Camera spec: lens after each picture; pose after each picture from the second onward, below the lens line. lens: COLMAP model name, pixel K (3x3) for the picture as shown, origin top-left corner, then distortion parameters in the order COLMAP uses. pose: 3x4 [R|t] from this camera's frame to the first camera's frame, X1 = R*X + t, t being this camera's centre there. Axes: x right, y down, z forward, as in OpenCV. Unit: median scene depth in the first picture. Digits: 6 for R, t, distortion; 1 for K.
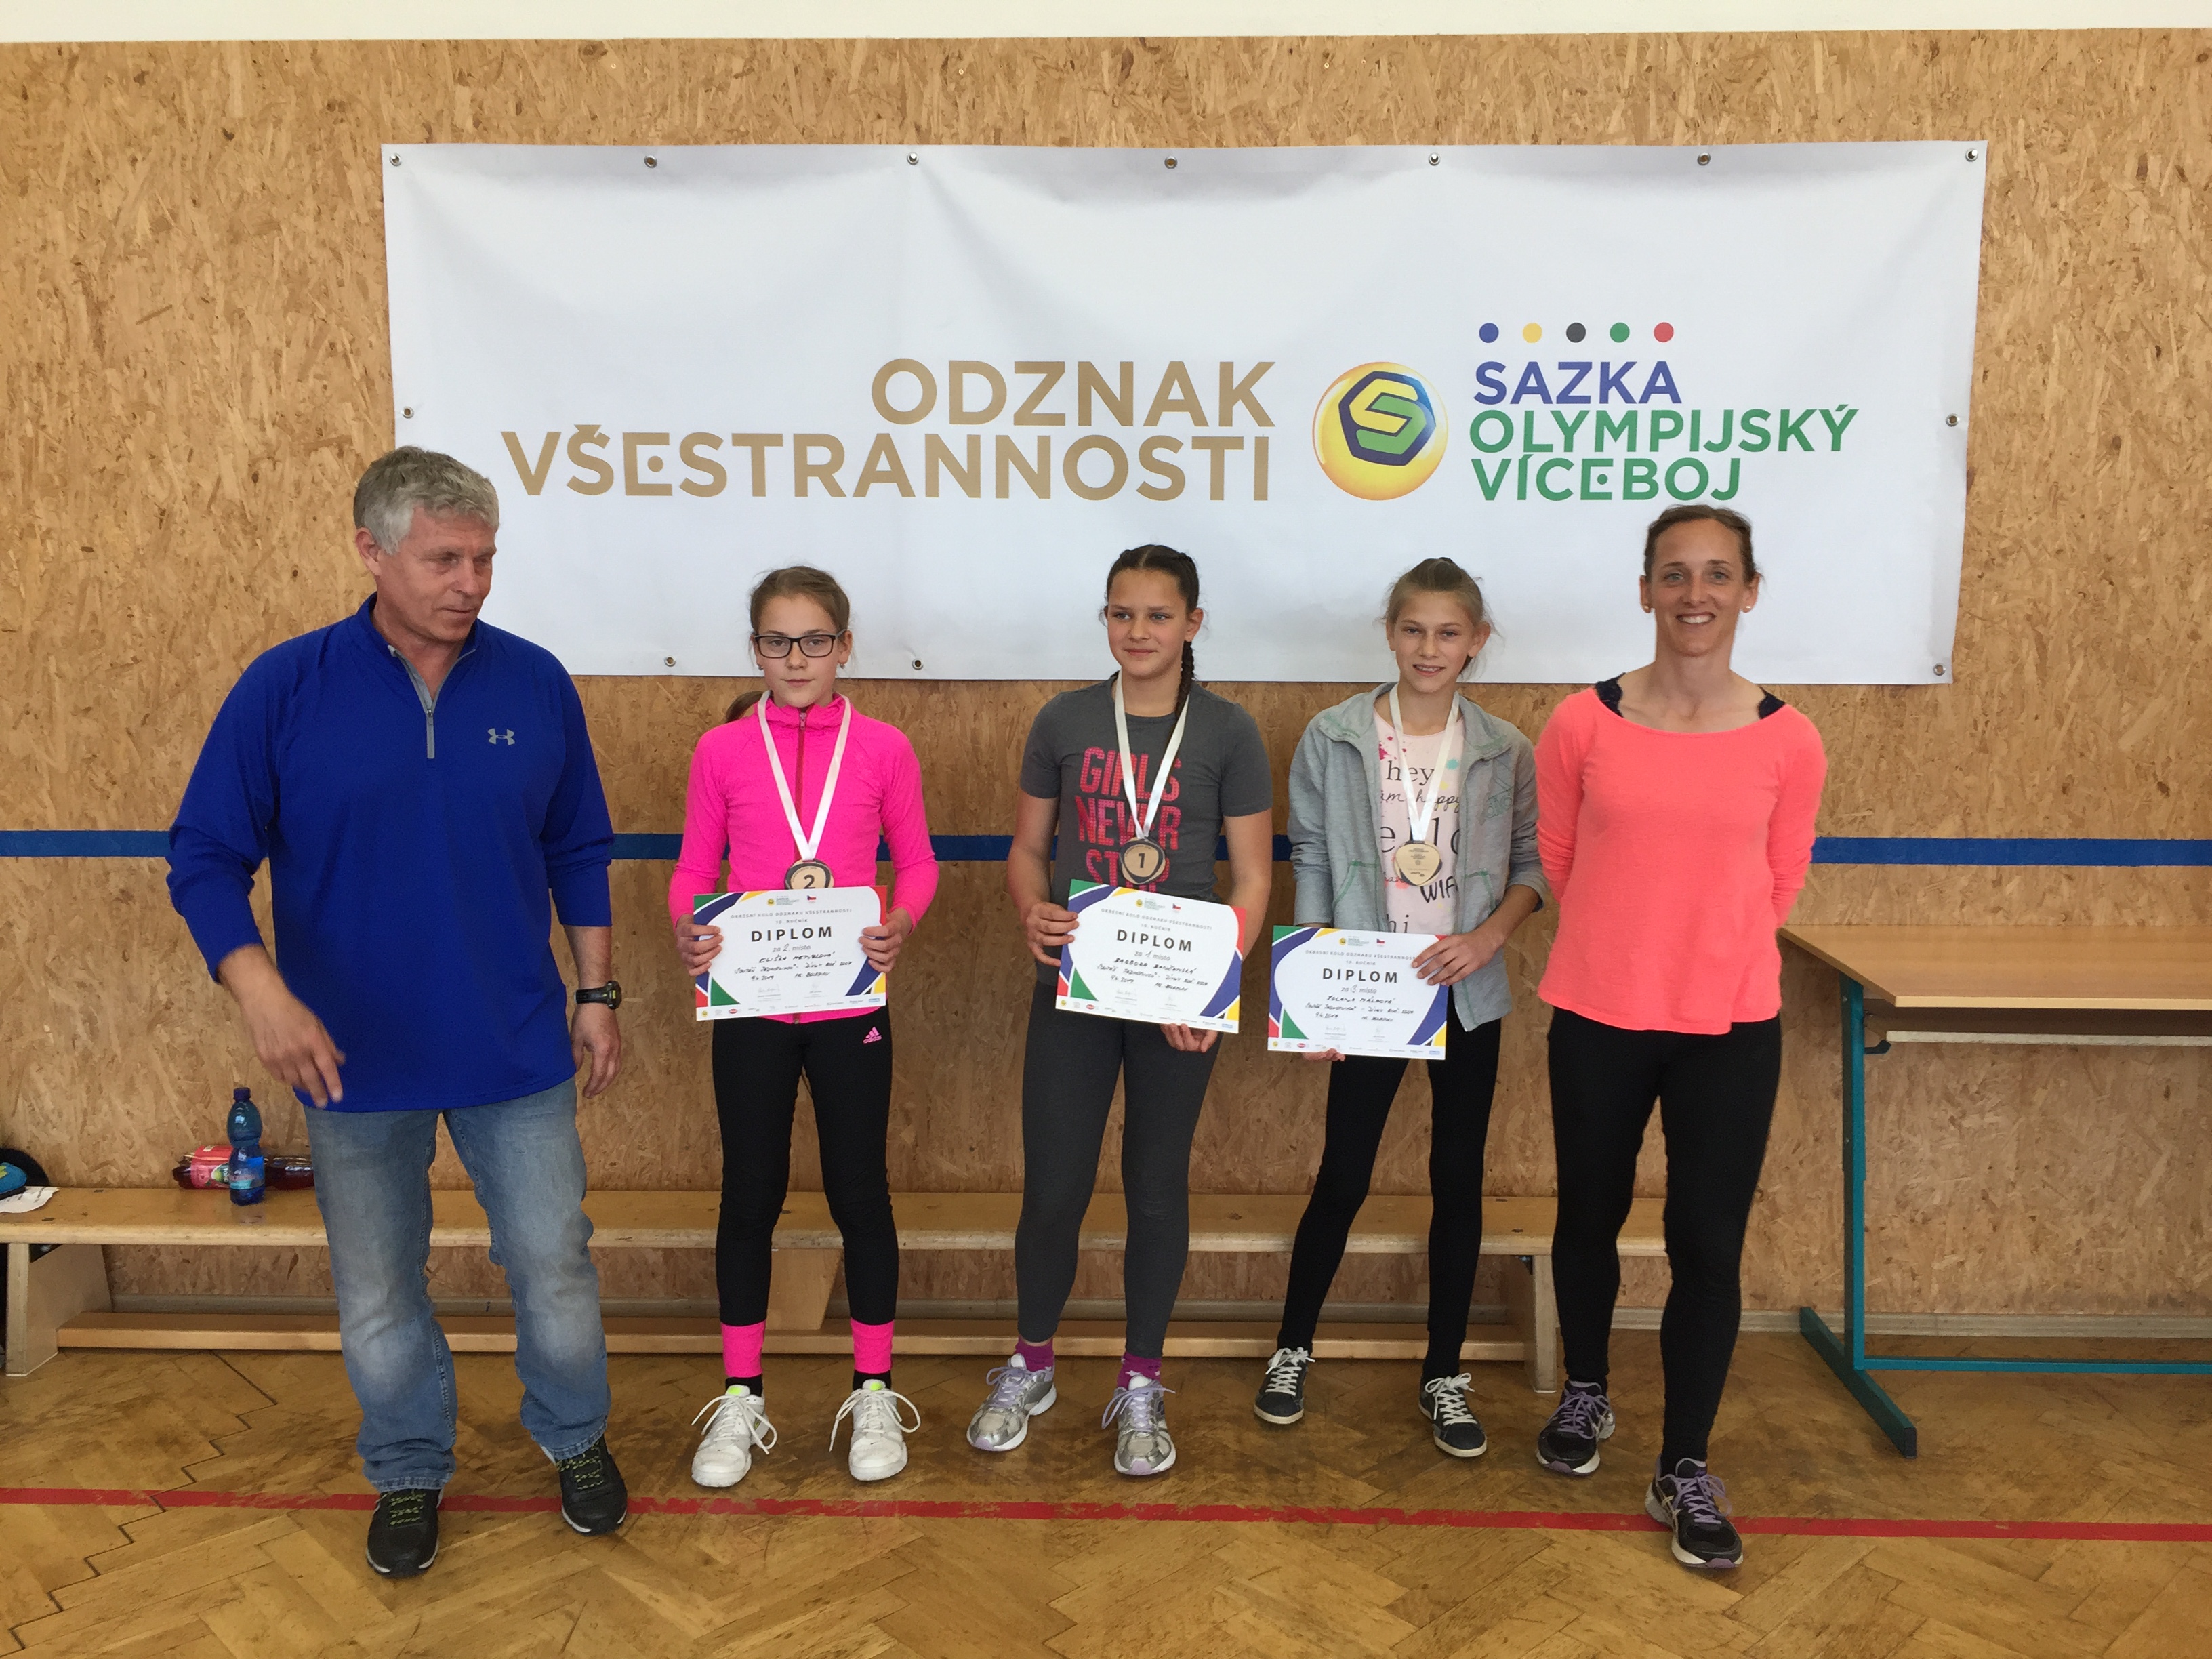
lens RADIAL K [[1944.6, 0, 1133.1], [0, 1944.6, 821.1], [0, 0, 1]] dist [0.088082, -0.128071]
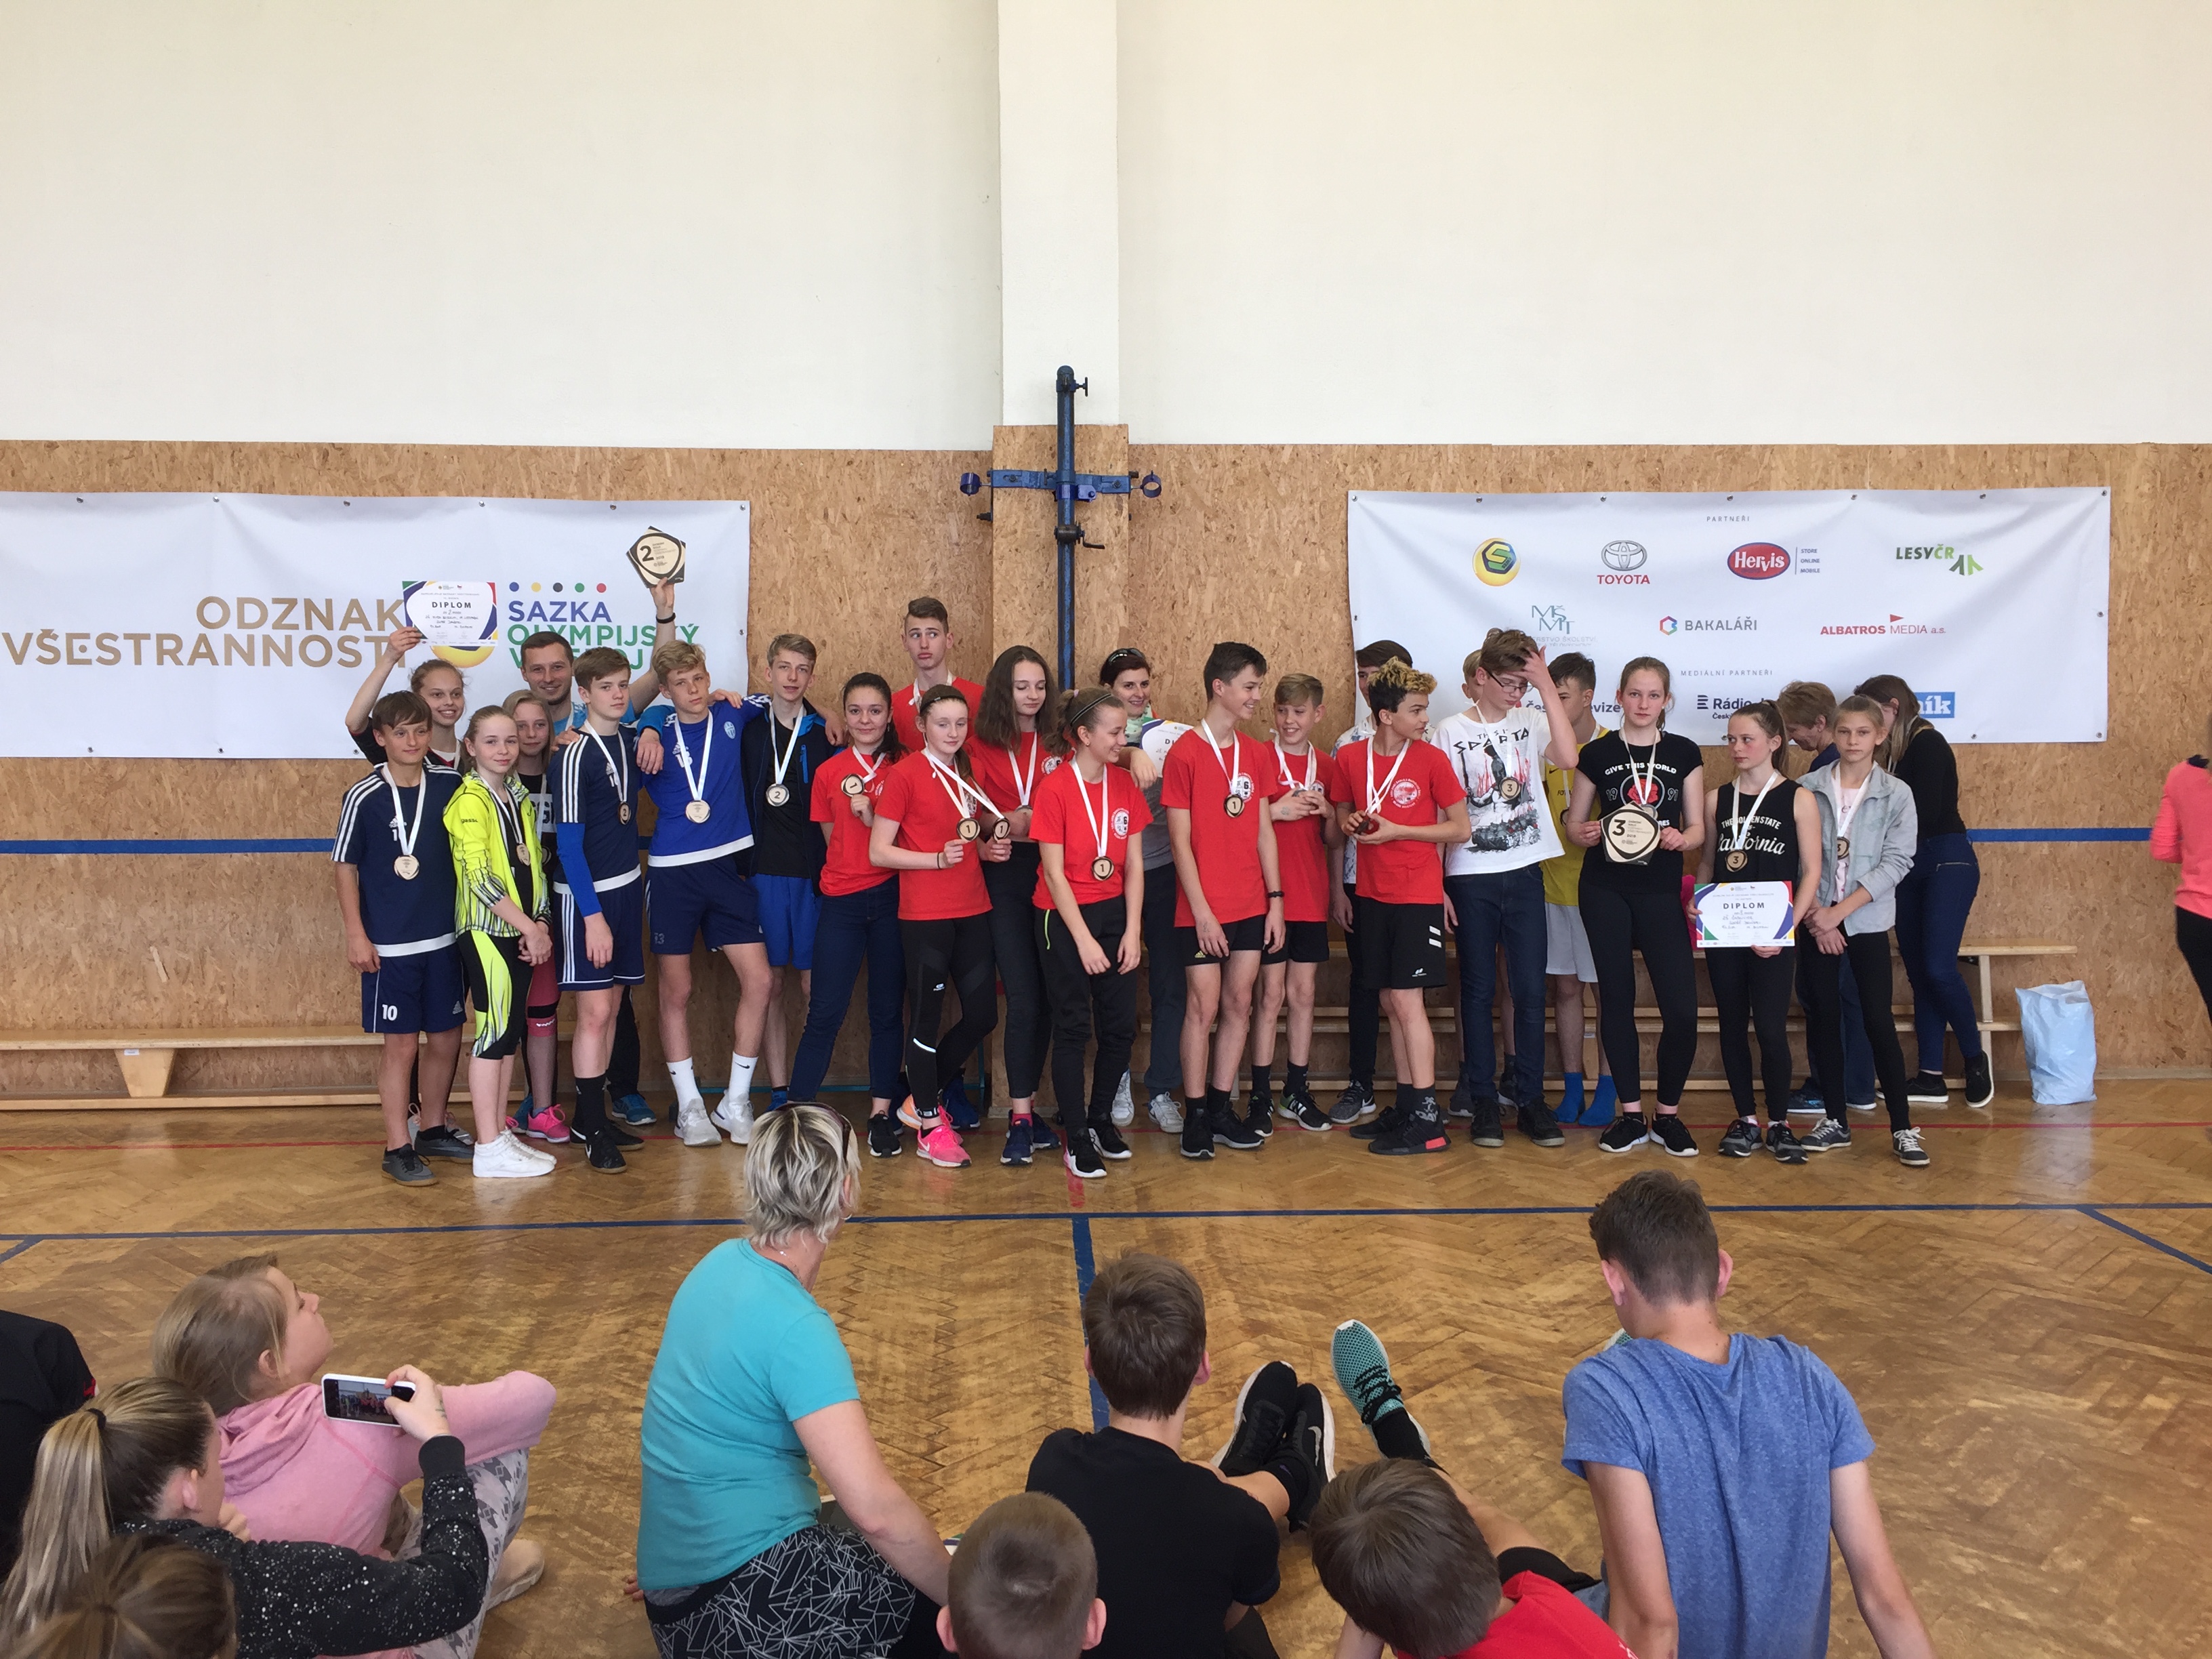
lens RADIAL K [[1885.3, 0, 1100.1], [0, 1885.3, 818.7], [0, 0, 1]] dist [0.089844, -0.118329]
pose [[0.997110, -0.006229, 0.075714, 0.630173], [0.011532, 0.997494, -0.069809, 0.133046], [-0.075090, 0.070480, 0.994683, -0.976506]]
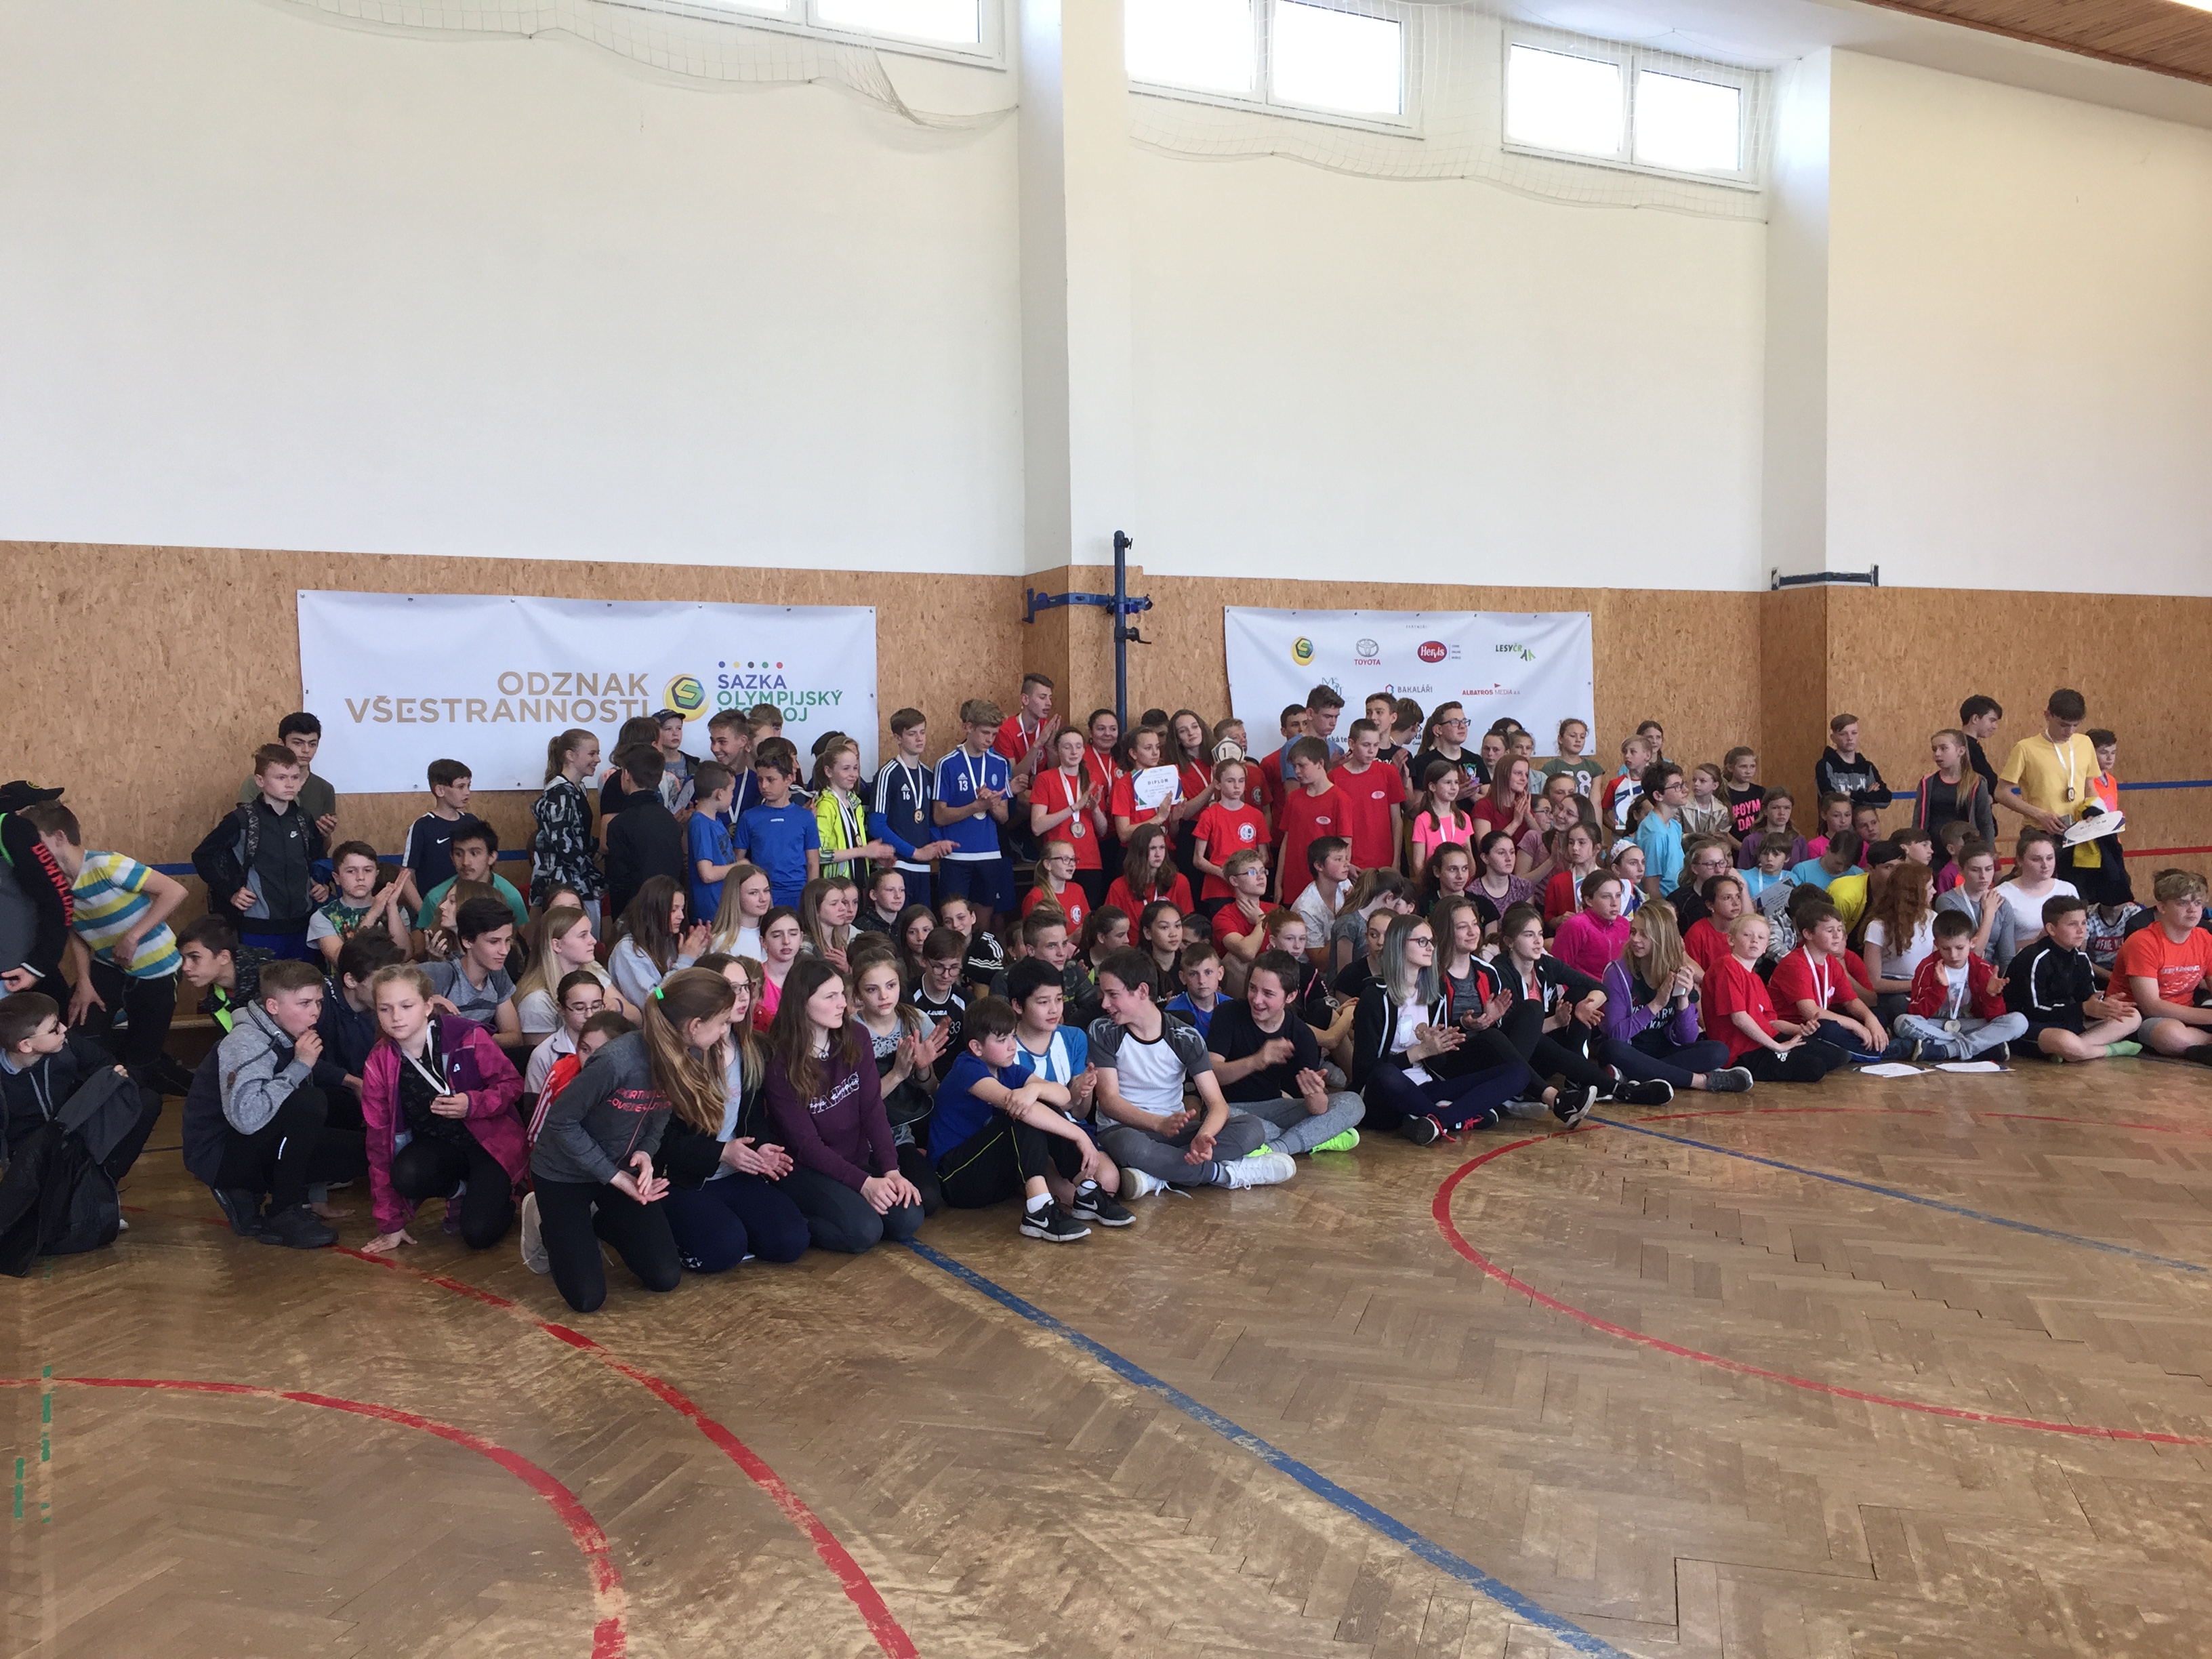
lens RADIAL K [[1885.3, 0, 1100.1], [0, 1885.3, 818.7], [0, 0, 1]] dist [0.089844, -0.118329]
pose [[0.865478, -0.035327, 0.499700, -0.729717], [0.083864, 0.993650, -0.075006, 0.229573], [-0.493877, 0.106823, 0.862945, -1.639363]]
